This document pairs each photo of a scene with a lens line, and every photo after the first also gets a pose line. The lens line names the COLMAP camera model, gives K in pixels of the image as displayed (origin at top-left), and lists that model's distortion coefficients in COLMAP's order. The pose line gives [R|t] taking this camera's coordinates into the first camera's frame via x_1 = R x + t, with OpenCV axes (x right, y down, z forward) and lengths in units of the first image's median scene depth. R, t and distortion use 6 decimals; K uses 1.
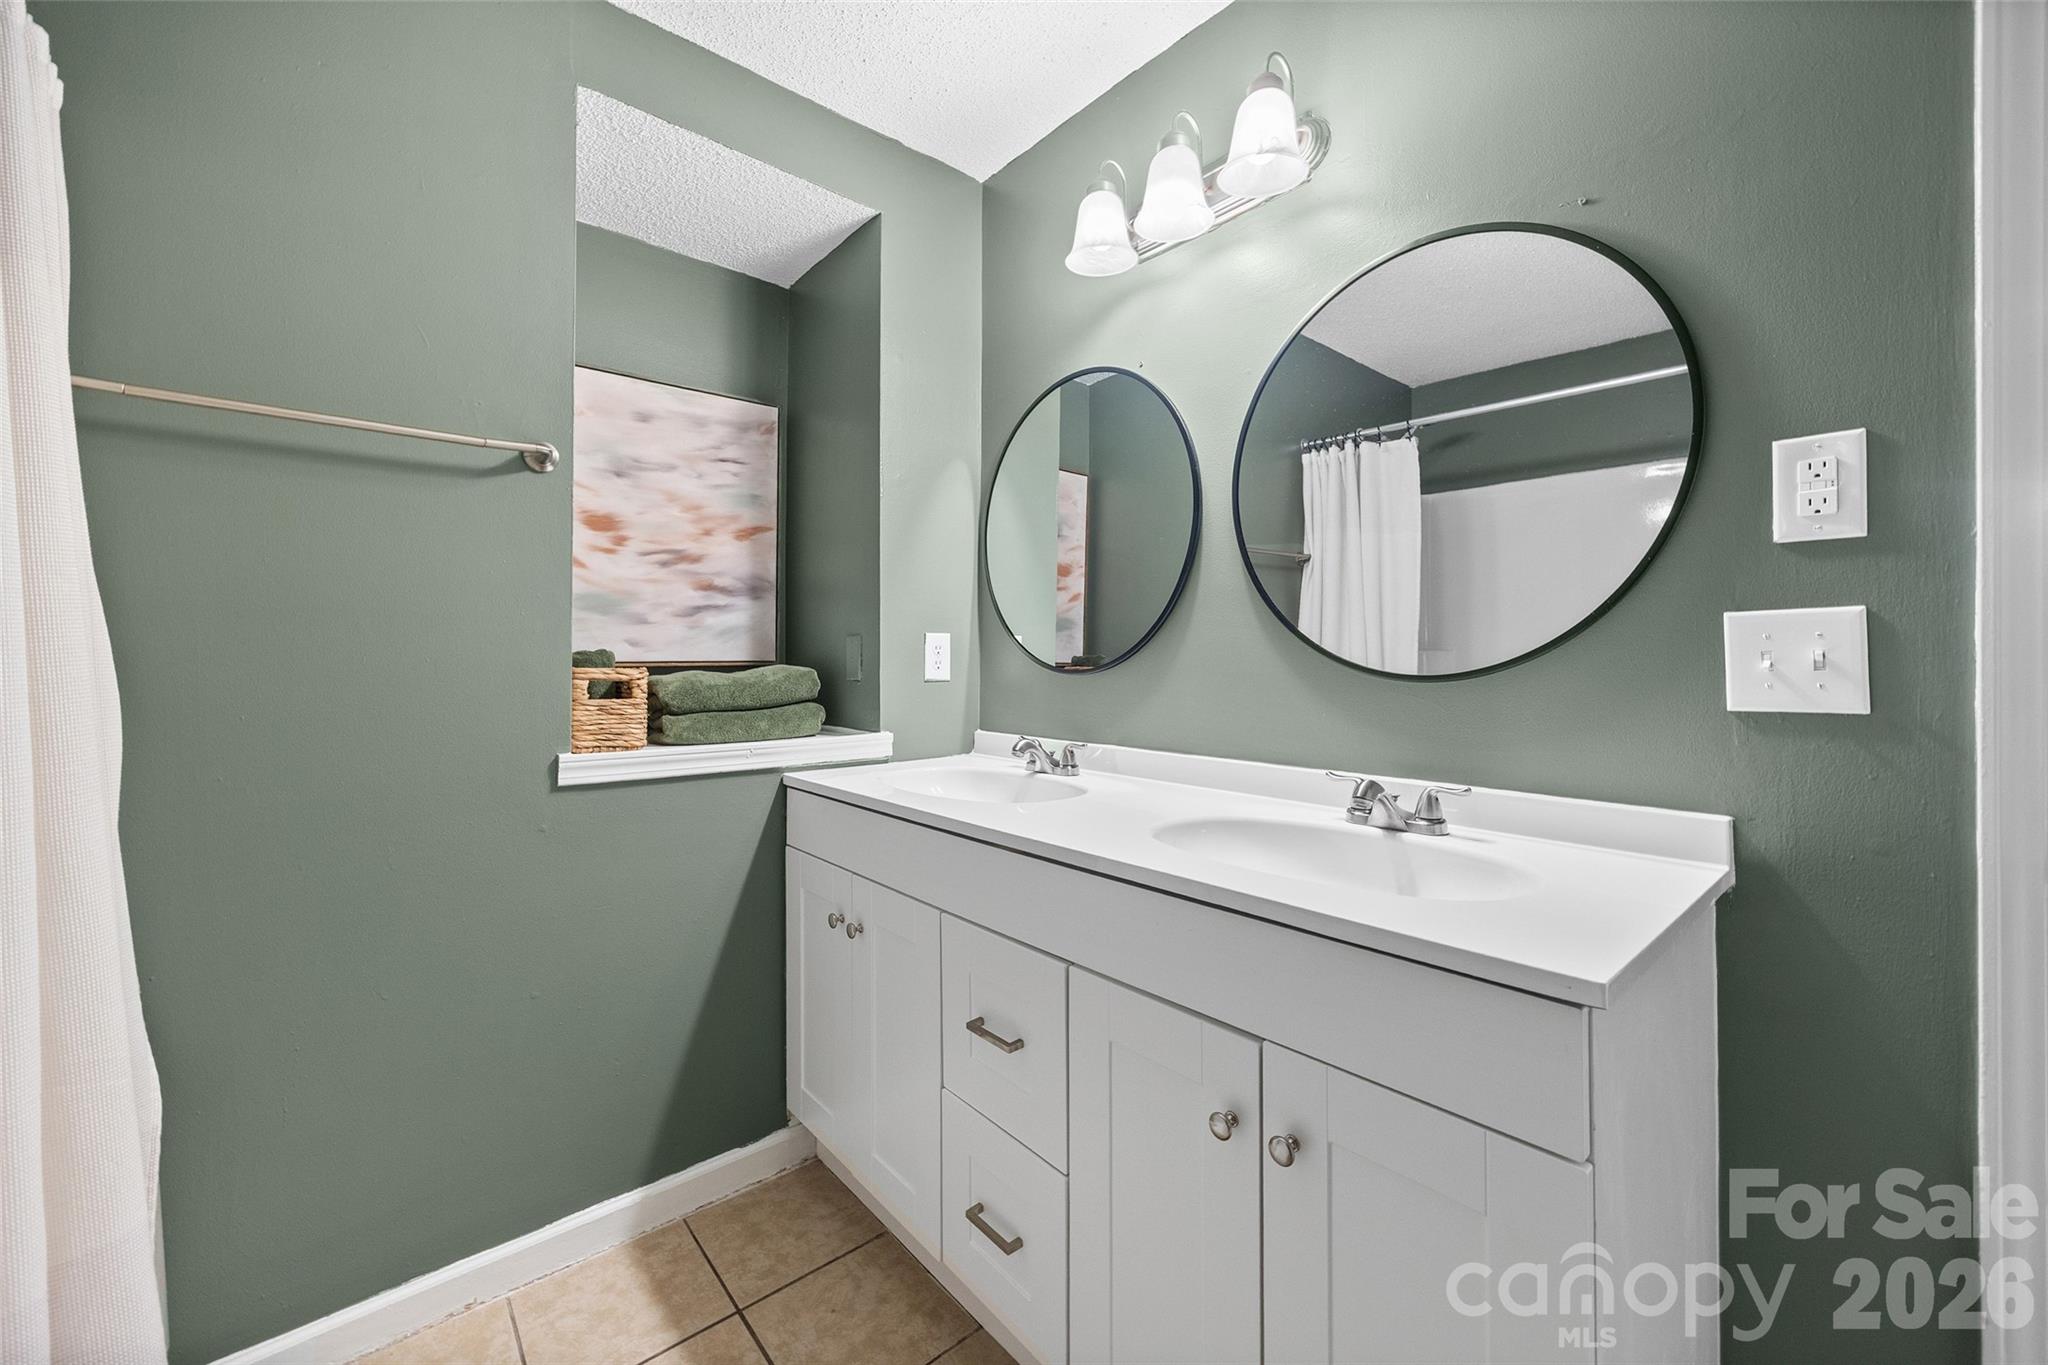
lens RADIAL K [[792.0, 0, 1031.0], [0, 792.0, 654.8], [0, 0, 1]] dist [-0.003691, -0.000074]
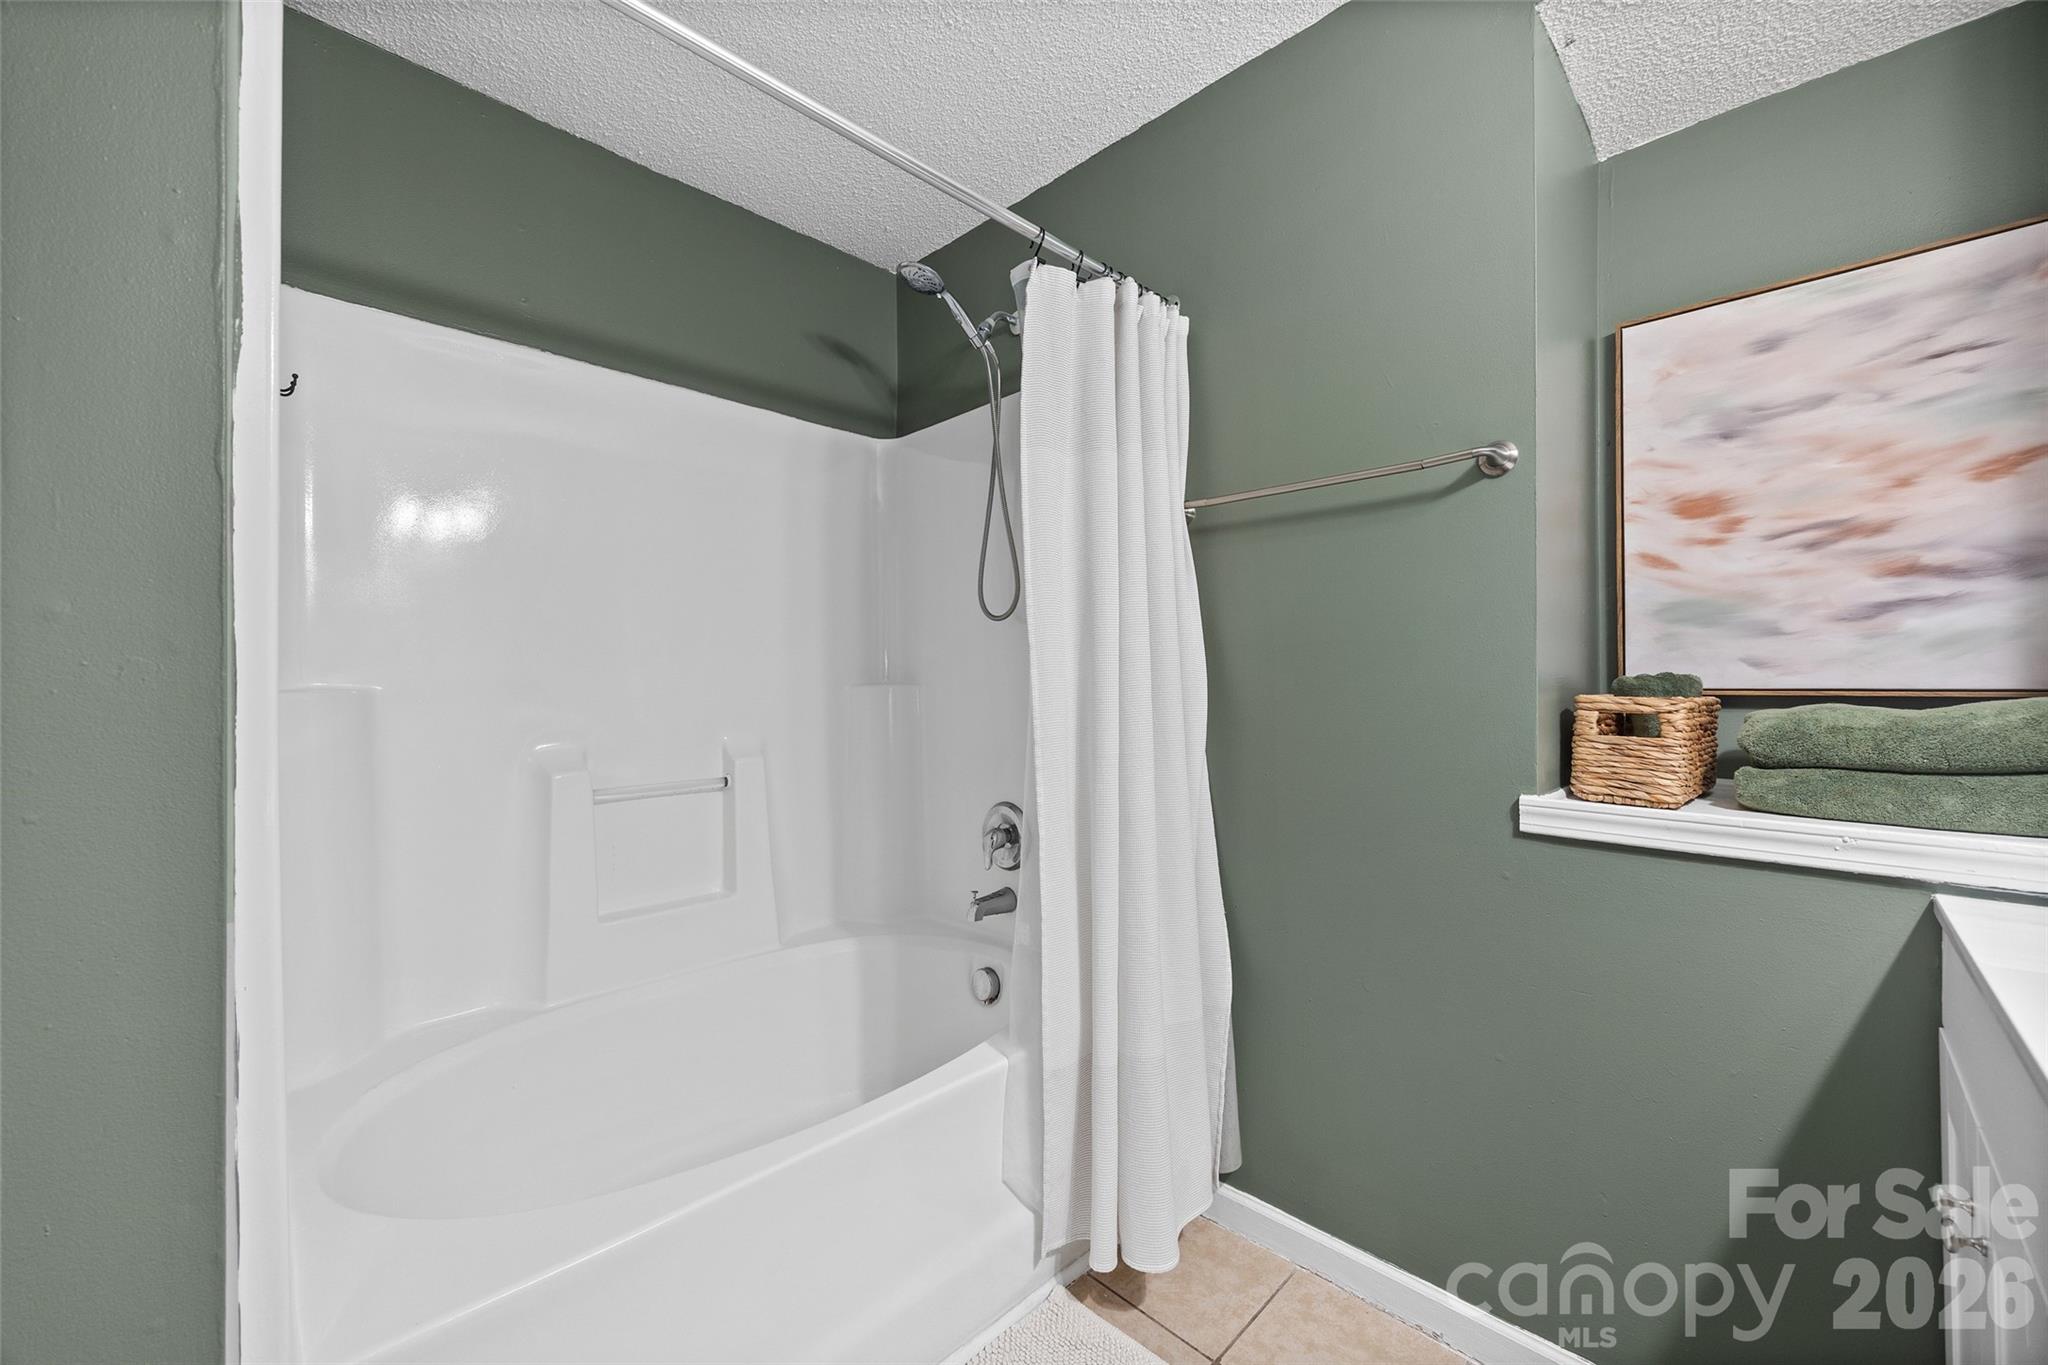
lens RADIAL K [[792.0, 0, 1024.6], [0, 792.0, 682.7], [0, 0, 1]] dist [-0.003691, -0.000074]
pose [[0.078946, 0.001501, -0.996878, 0.162496], [0.003924, 0.999991, 0.001817, -0.000870], [0.996871, -0.004055, 0.078939, 0.278949]]
